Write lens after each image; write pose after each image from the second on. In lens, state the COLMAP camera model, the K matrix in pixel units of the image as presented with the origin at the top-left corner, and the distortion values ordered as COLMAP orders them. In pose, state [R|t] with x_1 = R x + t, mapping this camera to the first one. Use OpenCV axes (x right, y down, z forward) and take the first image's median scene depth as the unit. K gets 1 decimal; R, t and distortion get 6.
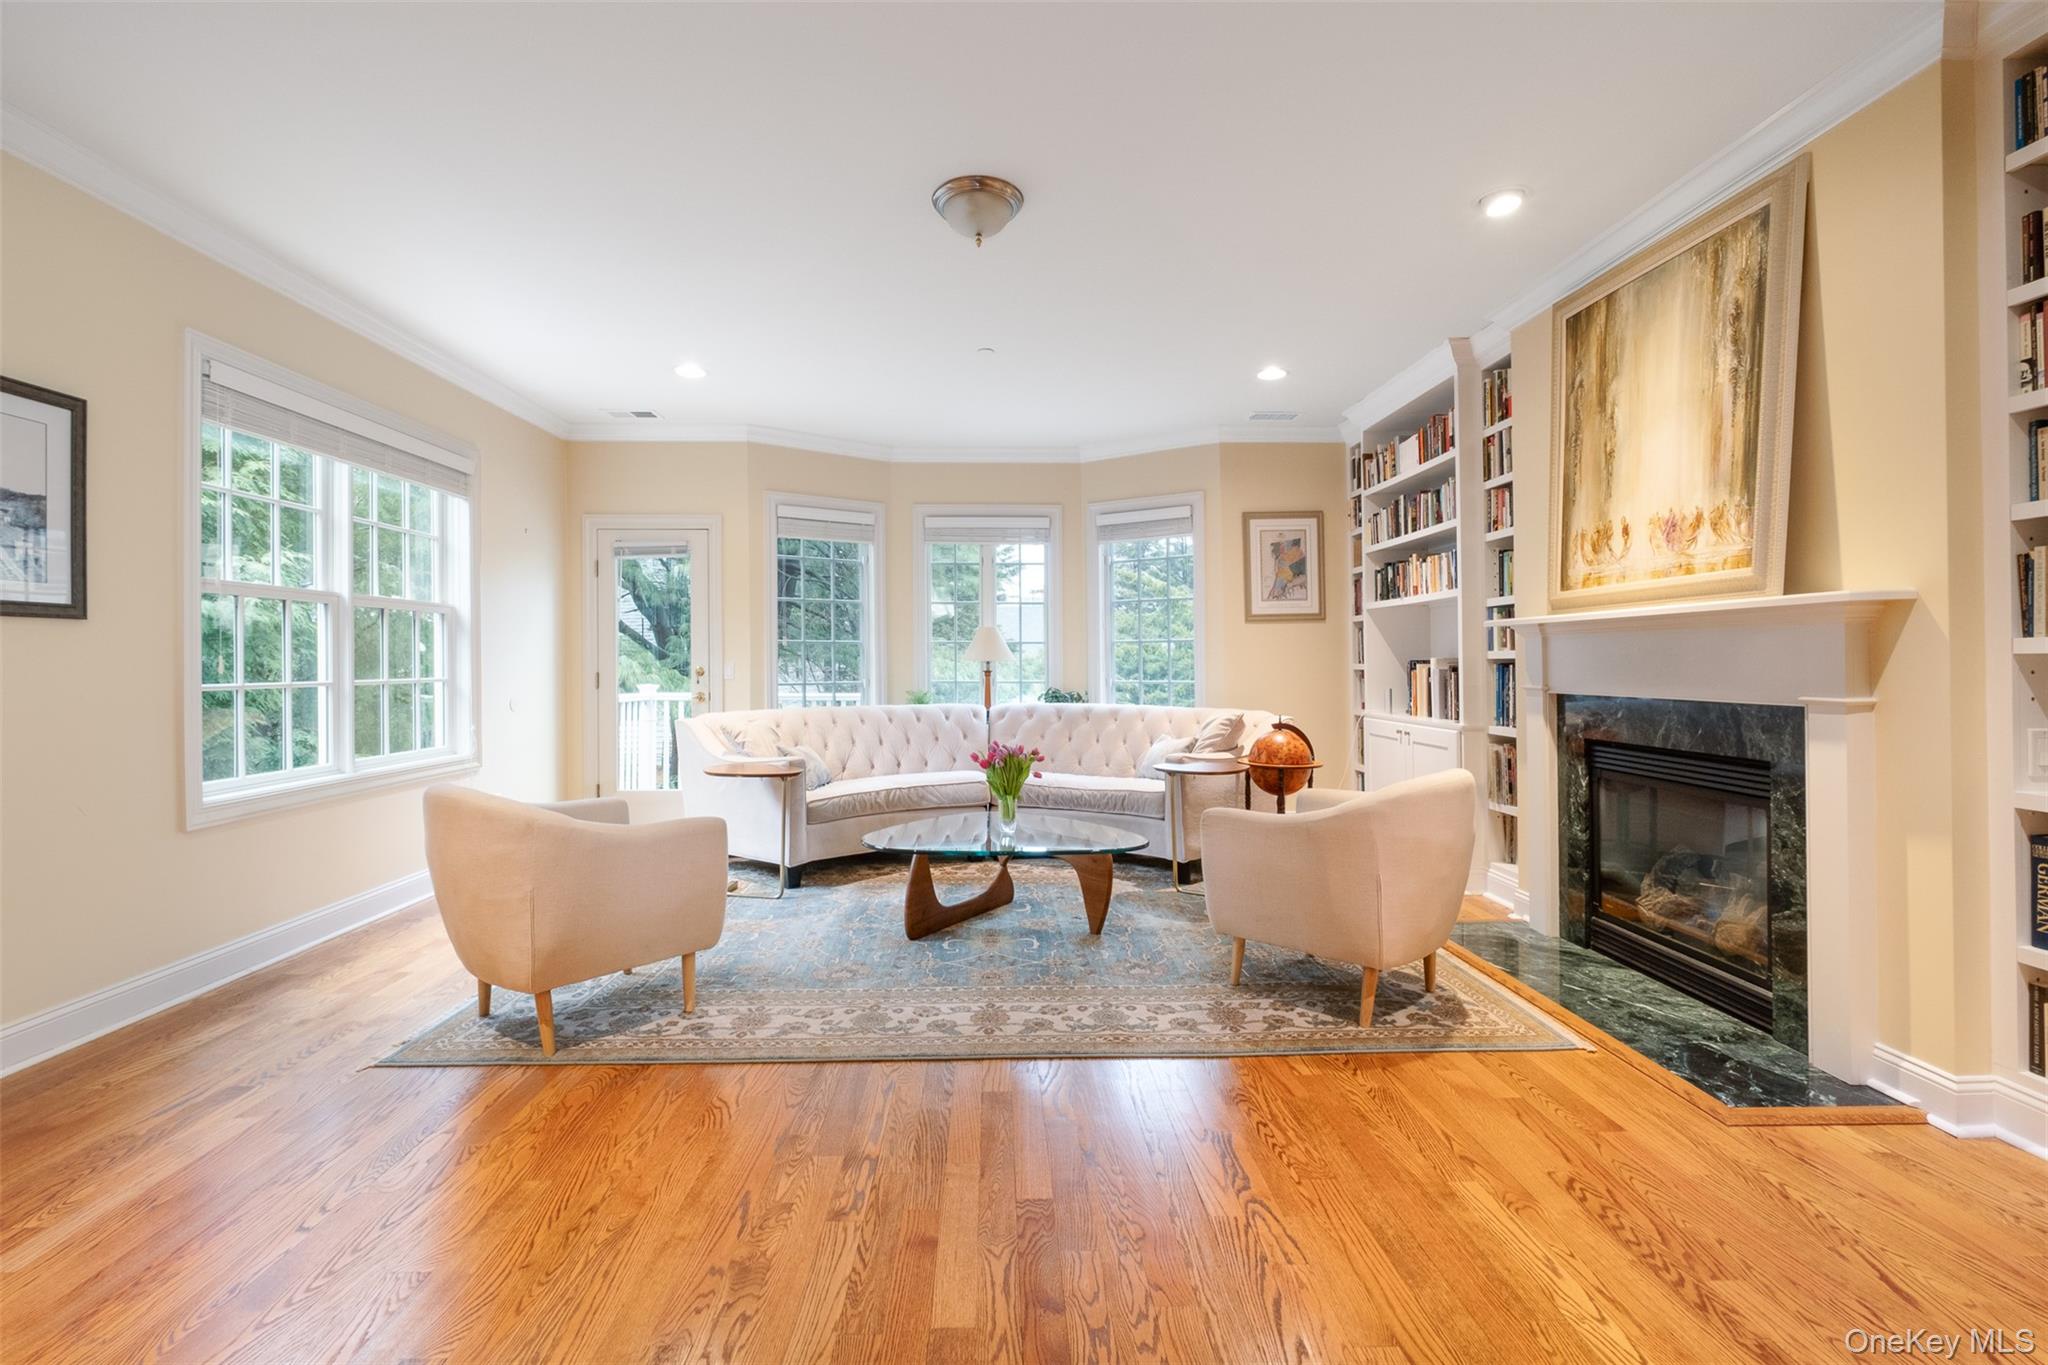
lens RADIAL K [[875.4, 0, 1026.1], [0, 875.4, 662.5], [0, 0, 1]] dist [-0.007192, 0.002212]
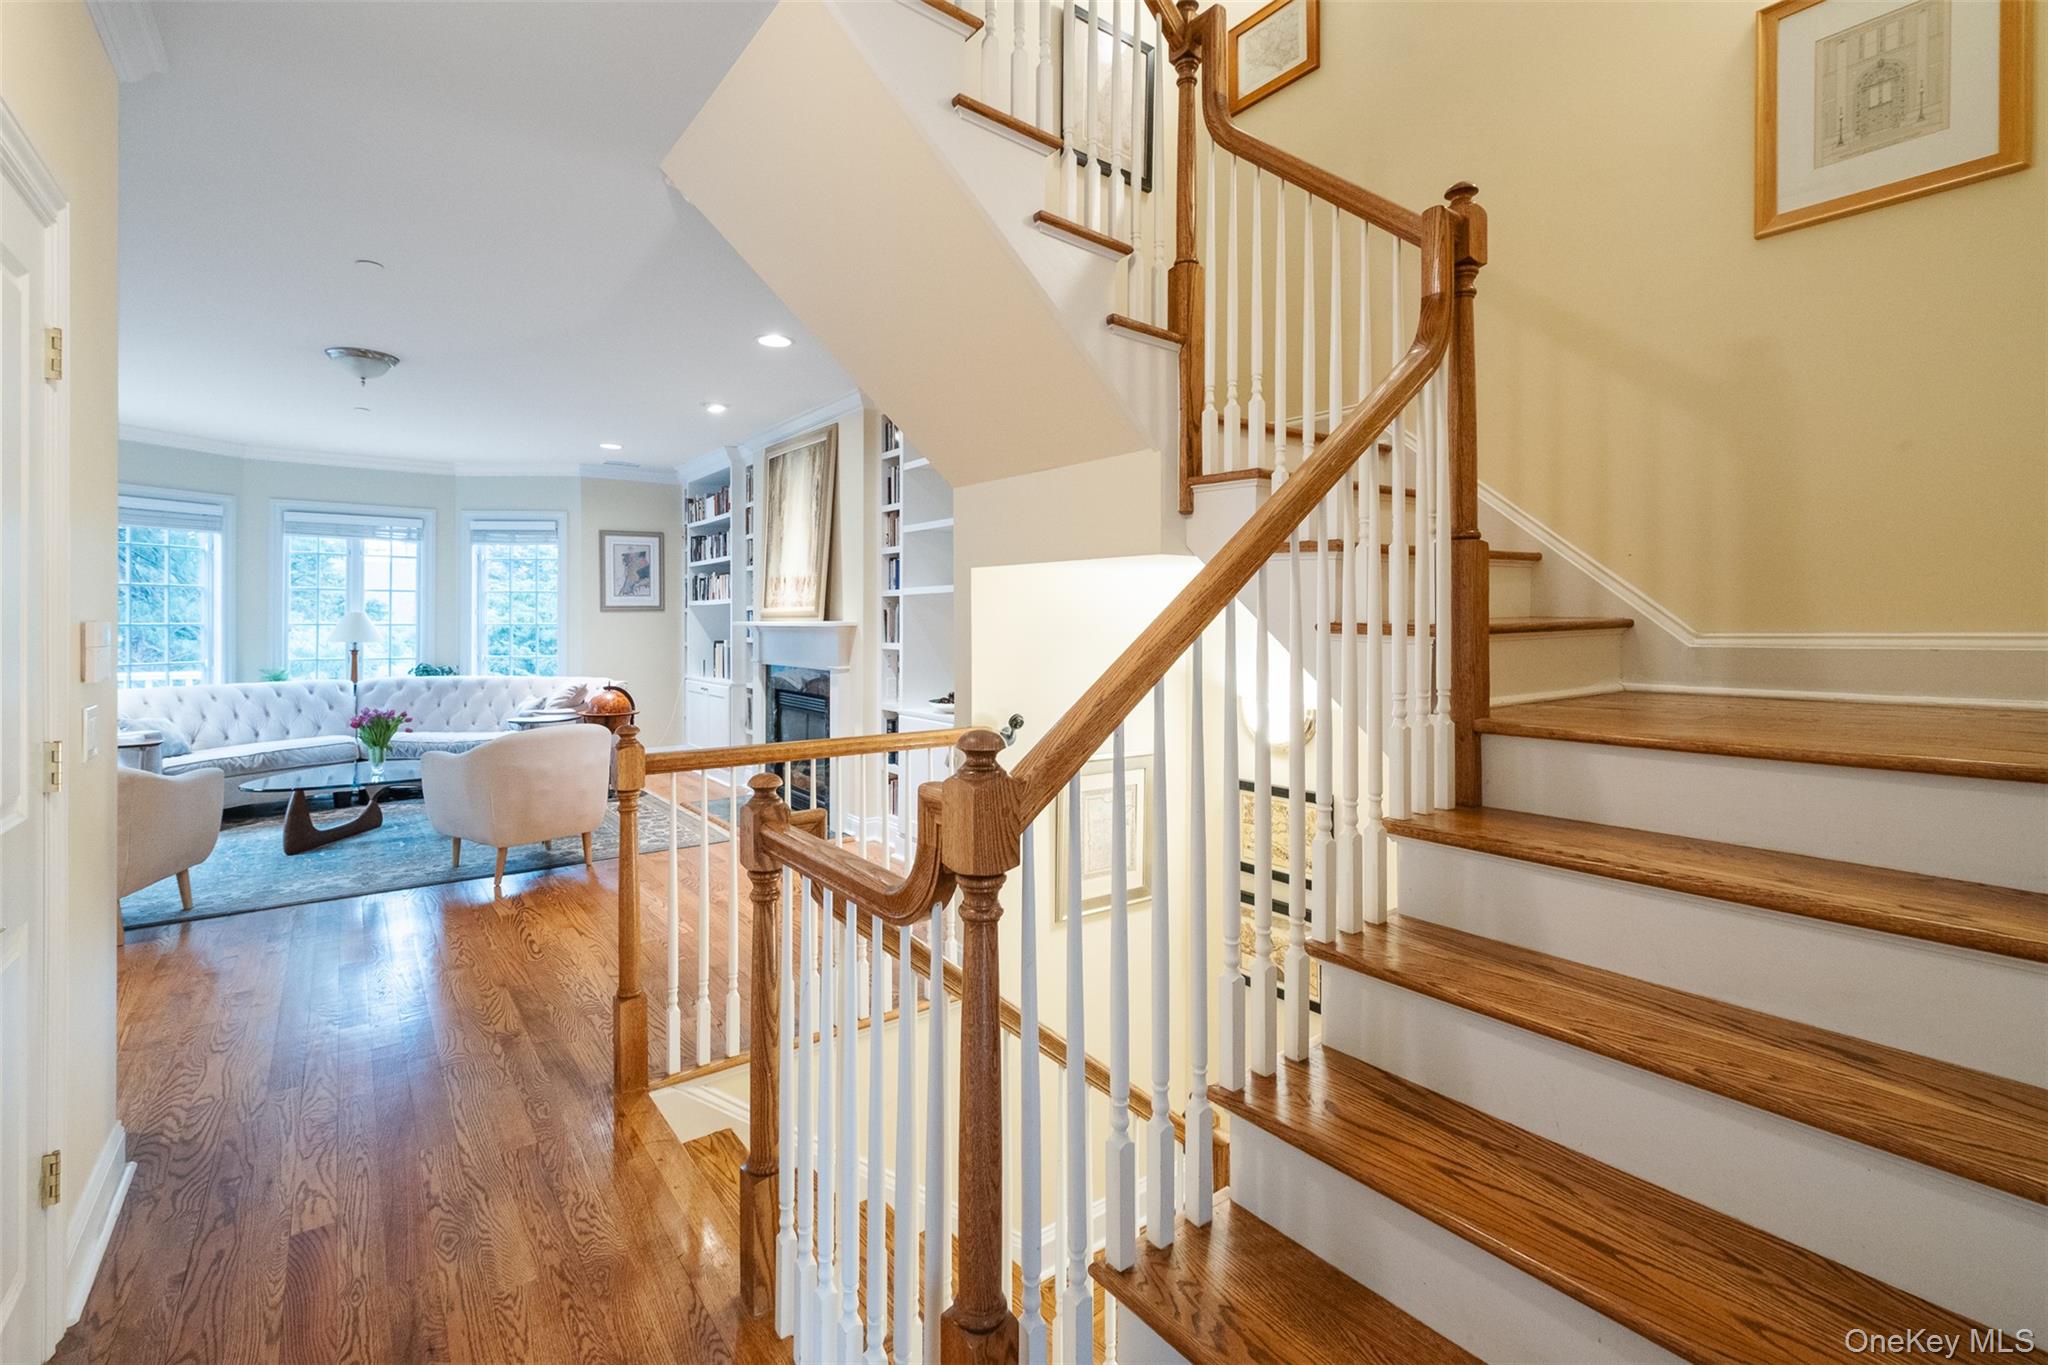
lens RADIAL K [[875.4, 0, 1059.3], [0, 875.4, 612.1], [0, 0, 1]] dist [-0.007192, 0.002212]
pose [[0.795067, 0.012765, 0.606387, -0.003302], [-0.005771, 0.999892, -0.013482, -0.036130], [-0.606494, 0.007219, 0.795055, -0.569004]]
